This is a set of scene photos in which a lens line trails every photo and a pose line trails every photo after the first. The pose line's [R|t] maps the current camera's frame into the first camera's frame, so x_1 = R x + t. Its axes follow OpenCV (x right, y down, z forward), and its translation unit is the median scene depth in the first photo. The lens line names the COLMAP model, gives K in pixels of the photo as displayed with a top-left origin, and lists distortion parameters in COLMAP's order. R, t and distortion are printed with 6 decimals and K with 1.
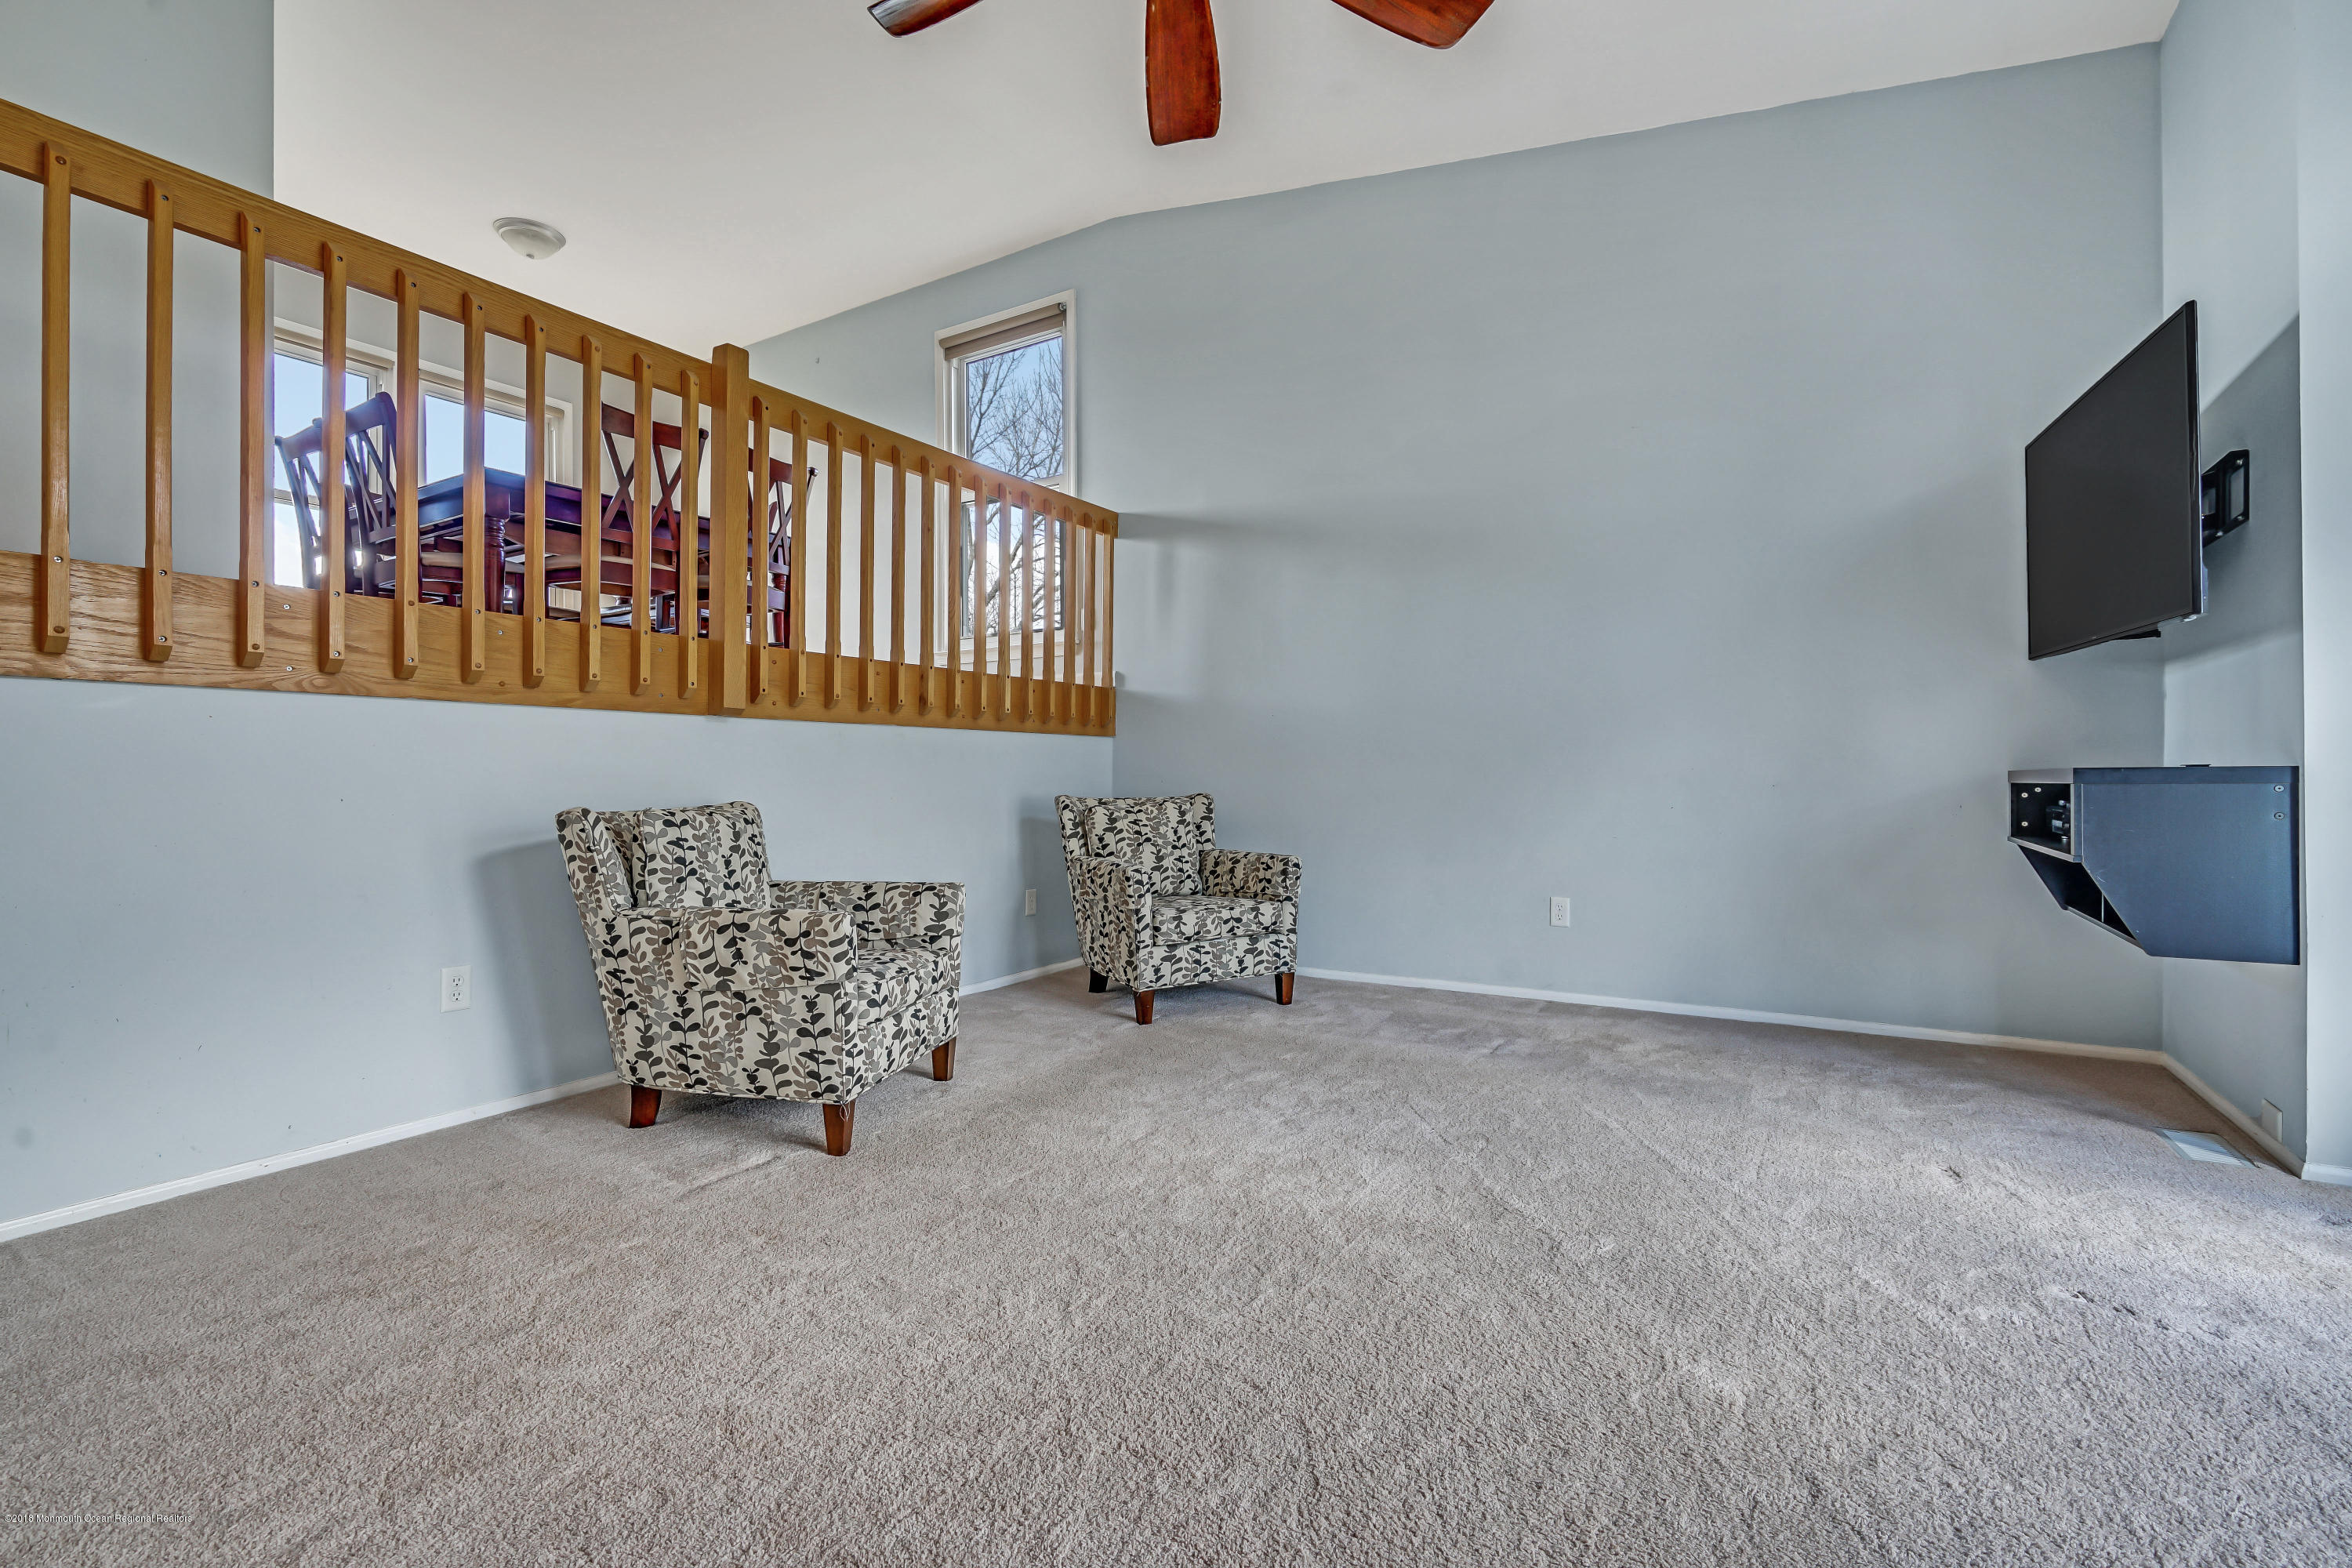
lens RADIAL K [[1051.8, 0, 1165.0], [0, 1051.8, 785.5], [0, 0, 1]] dist [-0.006342, 0.002146]
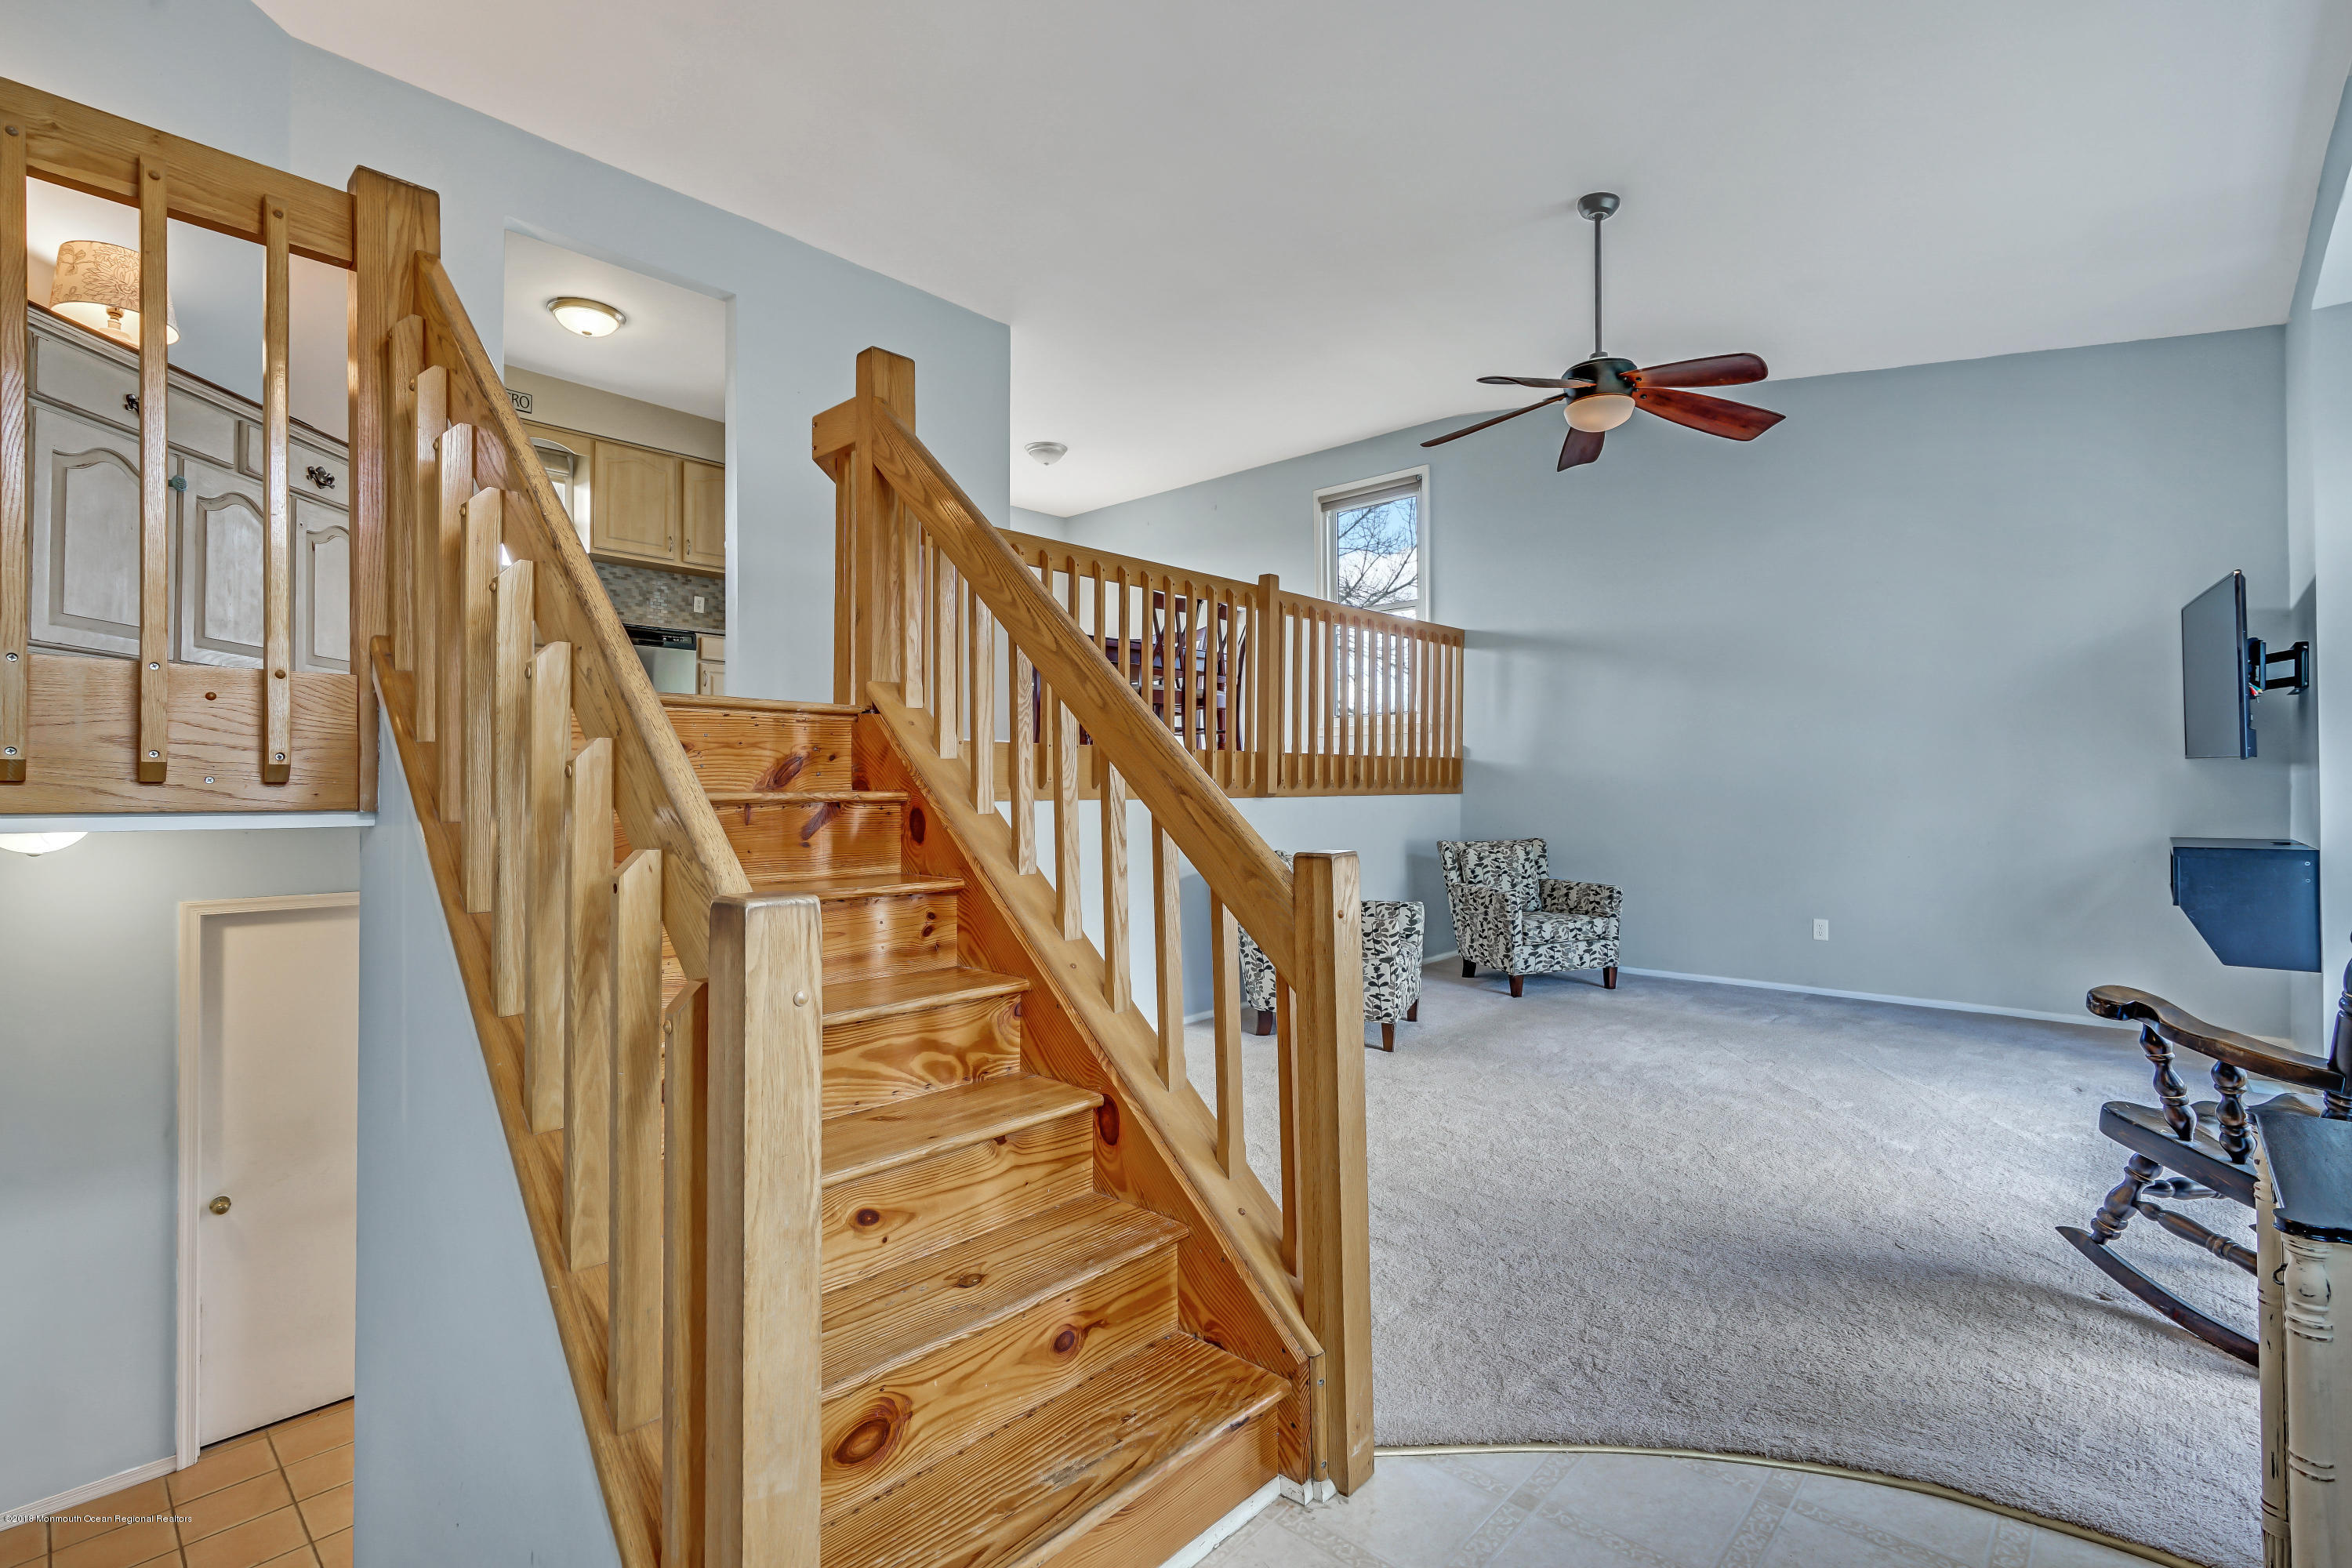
lens RADIAL K [[1051.8, 0, 1174.7], [0, 1051.8, 784.9], [0, 0, 1]] dist [-0.006342, 0.002146]
pose [[0.981645, -0.000837, -0.190715, -0.229485], [-0.000604, 0.999972, -0.007500, -0.069658], [0.190716, 0.007477, 0.981617, -0.610909]]
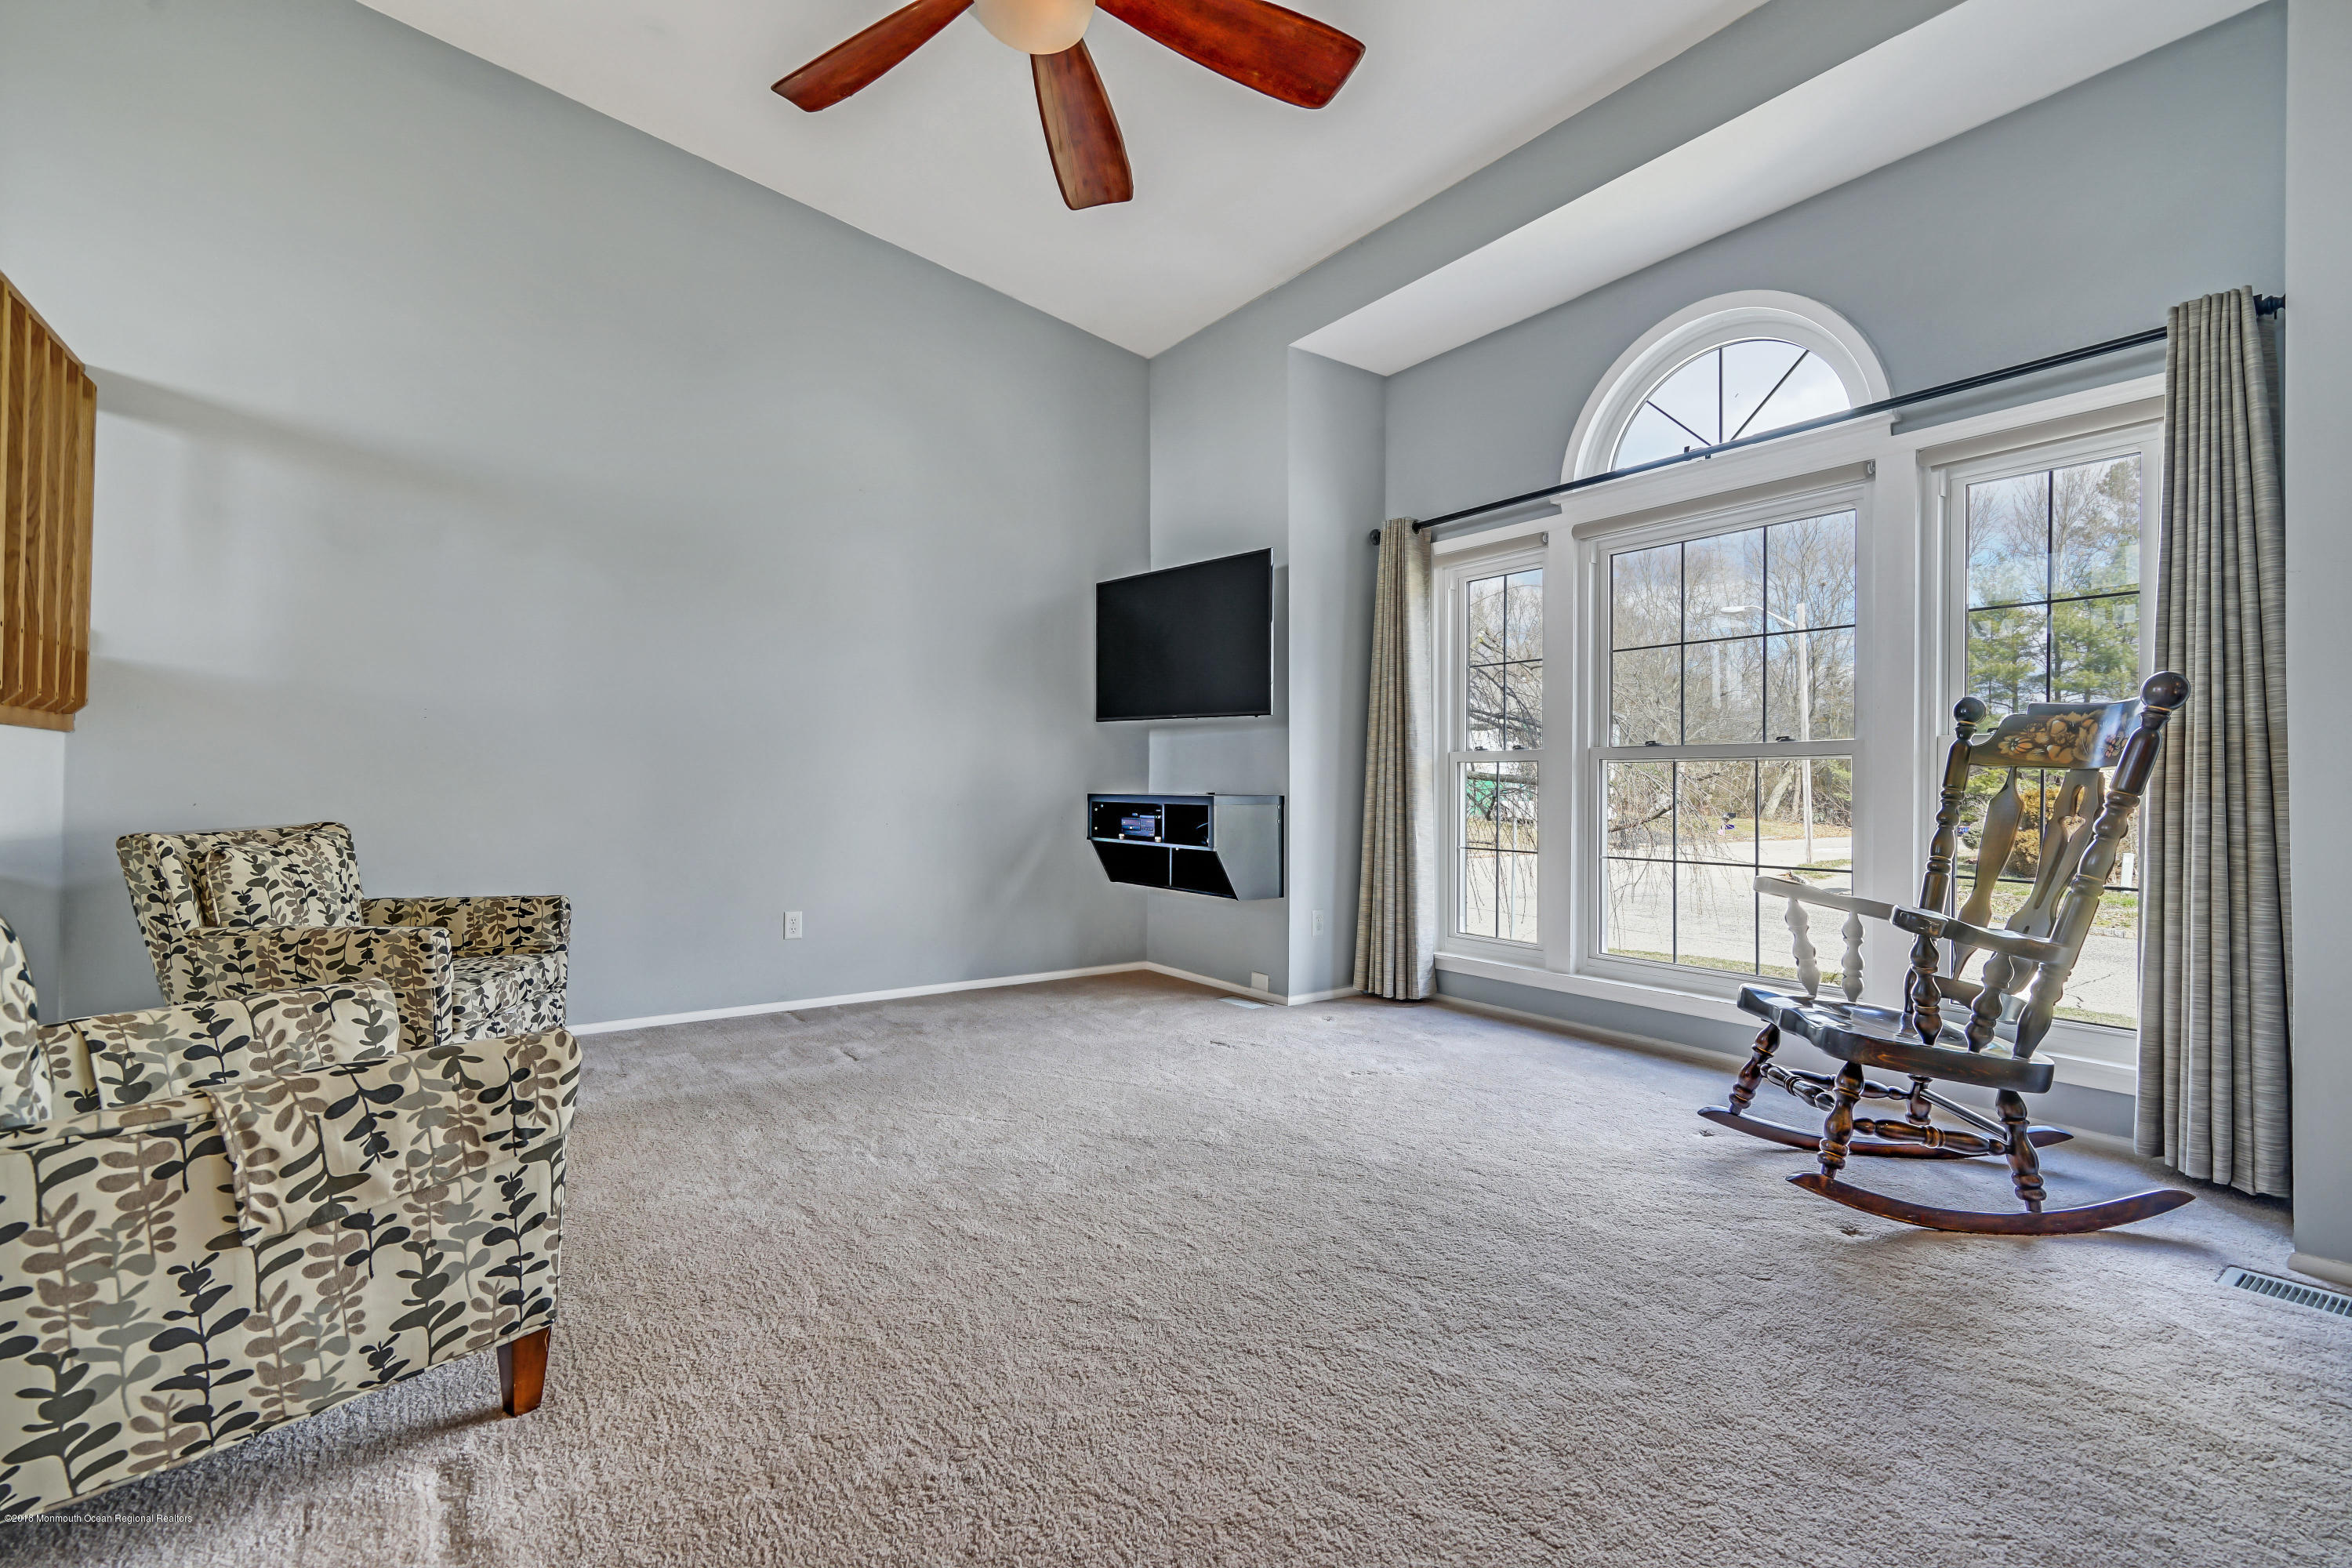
lens RADIAL K [[1051.8, 0, 1176.8], [0, 1051.8, 790.9], [0, 0, 1]] dist [-0.006342, 0.002146]
pose [[0.394528, -0.002549, 0.918880, -0.520909], [0.000029, 0.999996, 0.002762, -0.020689], [-0.918884, -0.001063, 0.394527, 0.266871]]
